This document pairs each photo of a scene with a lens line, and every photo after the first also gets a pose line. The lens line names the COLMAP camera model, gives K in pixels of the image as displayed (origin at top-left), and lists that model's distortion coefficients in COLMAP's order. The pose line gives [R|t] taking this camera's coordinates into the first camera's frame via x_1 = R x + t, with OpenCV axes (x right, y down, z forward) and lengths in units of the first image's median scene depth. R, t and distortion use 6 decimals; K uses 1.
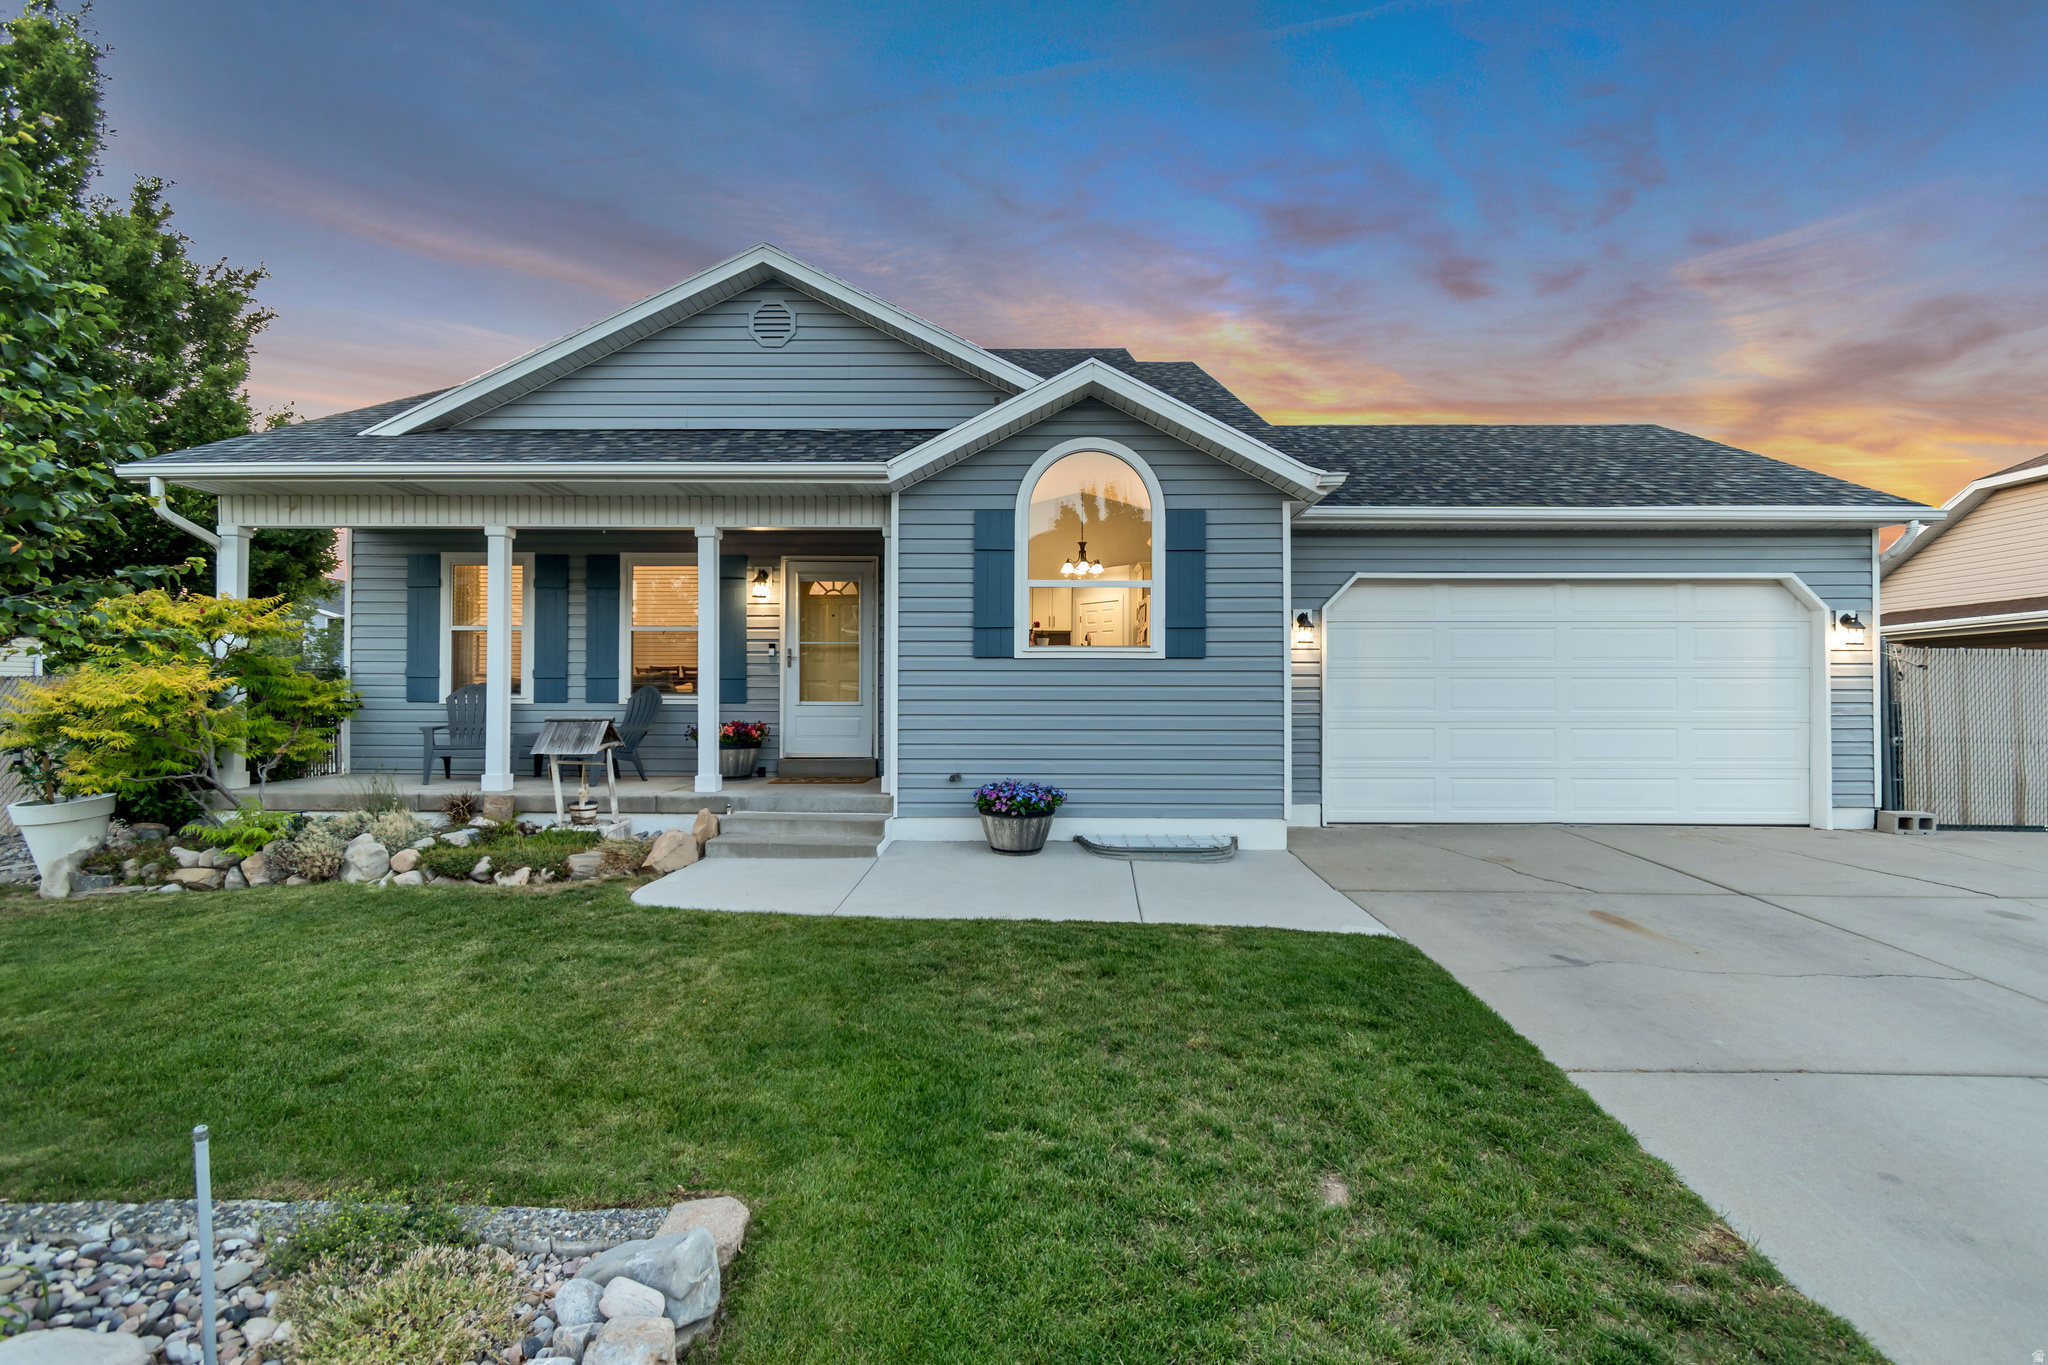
lens RADIAL K [[905.8, 0, 1024.0], [0, 905.8, 682.5], [0, 0, 1]] dist [0.000869, 0.000510]
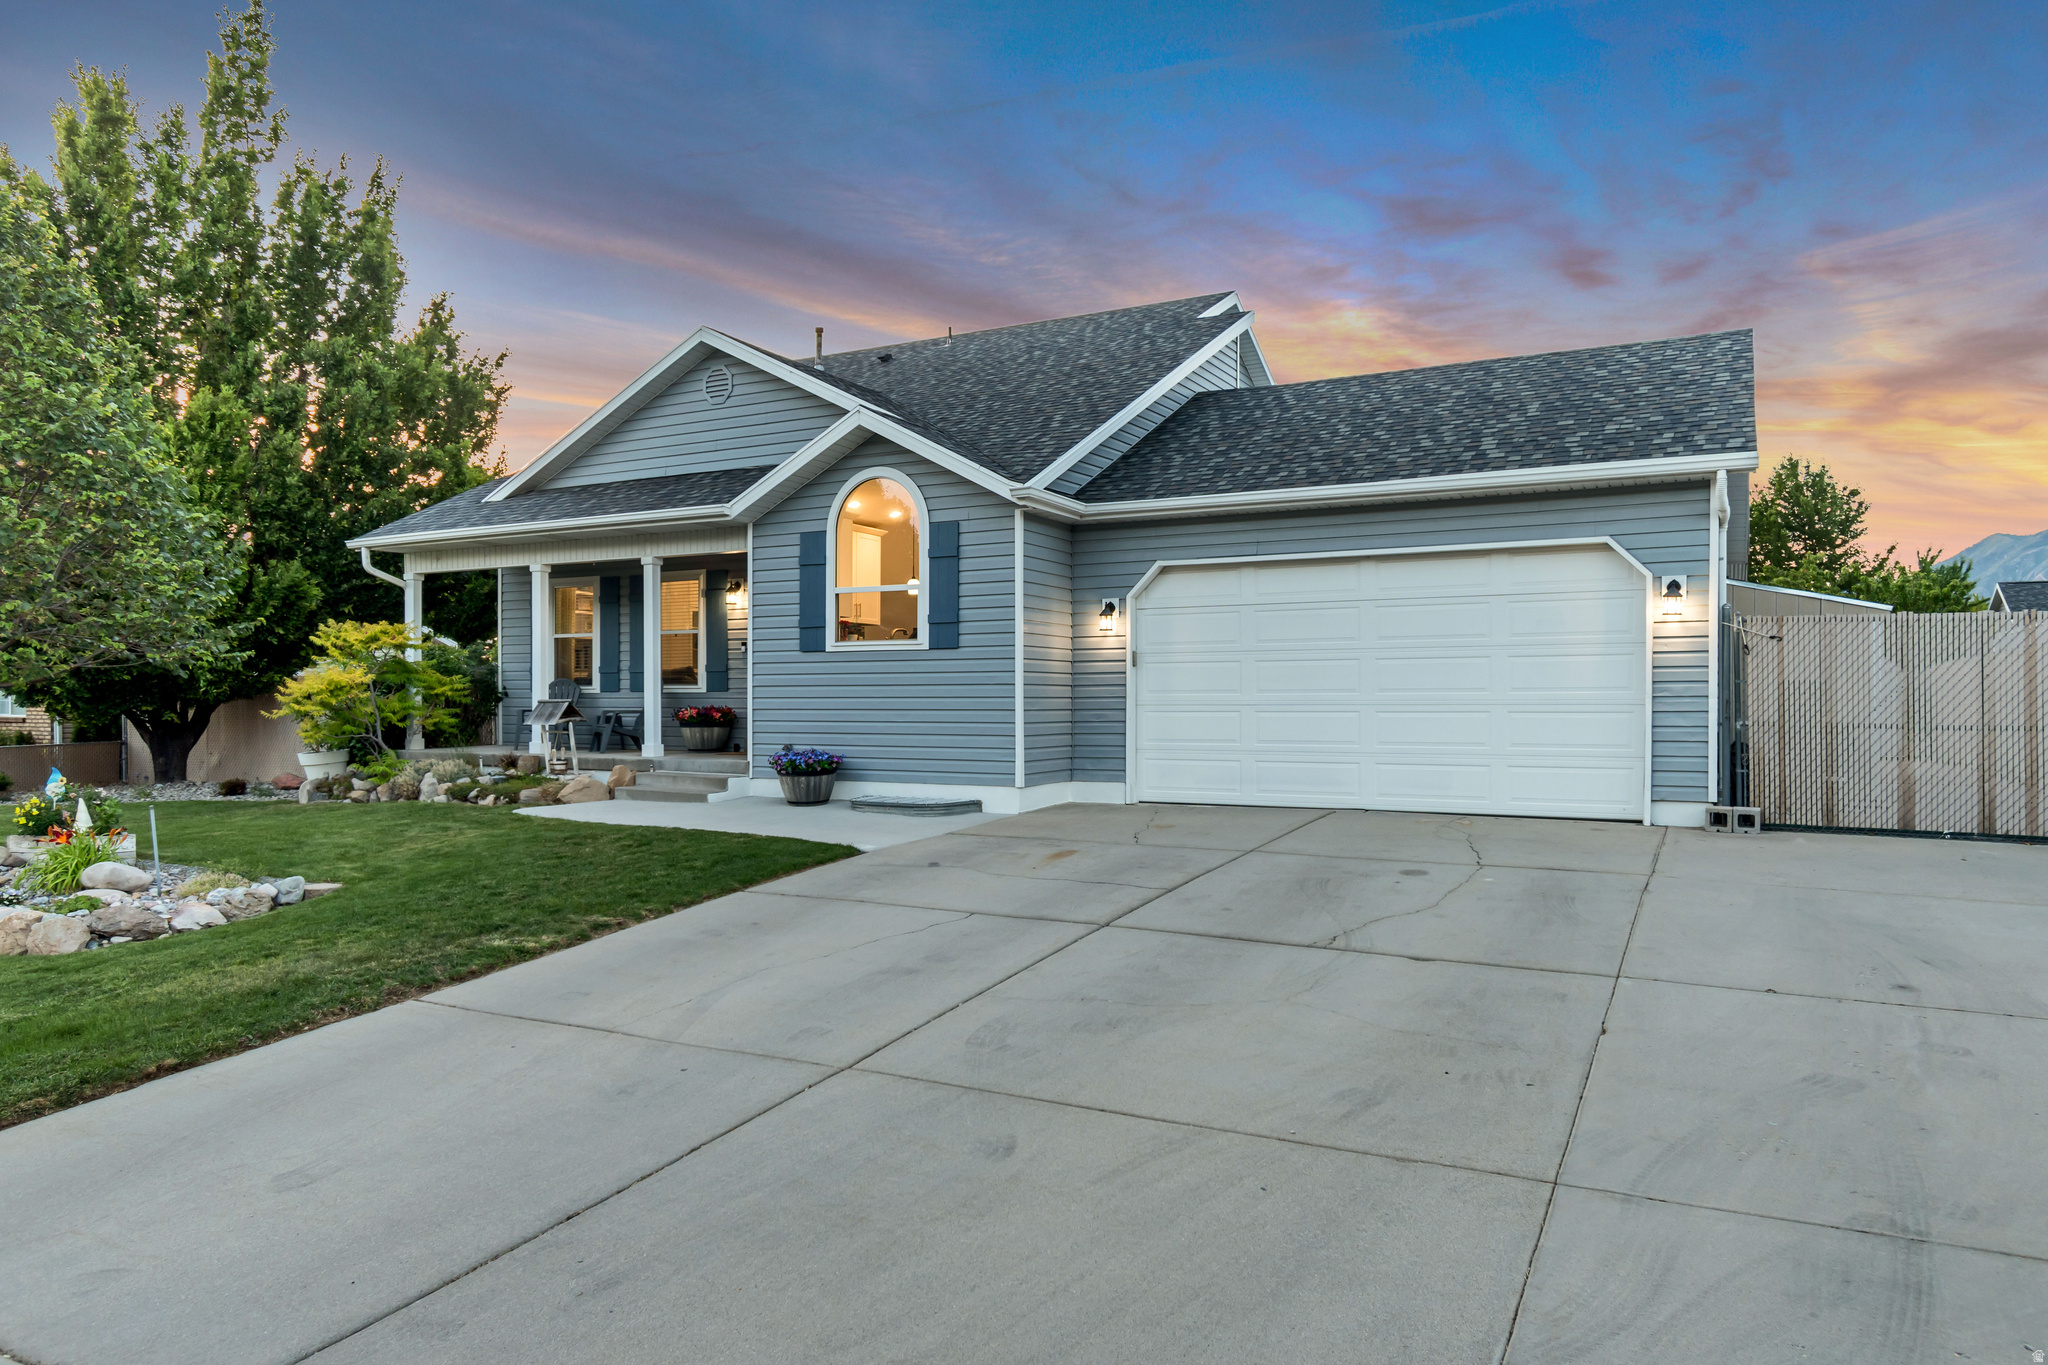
lens RADIAL K [[1295.8, 0, 1035.4], [0, 1295.8, 691.9], [0, 0, 1]] dist [-0.002154, 0.002023]
pose [[0.889612, -0.006168, -0.456676, 1.049455], [0.011425, 0.999896, 0.008752, 0.016023], [0.456575, -0.013004, 0.889590, -0.442452]]
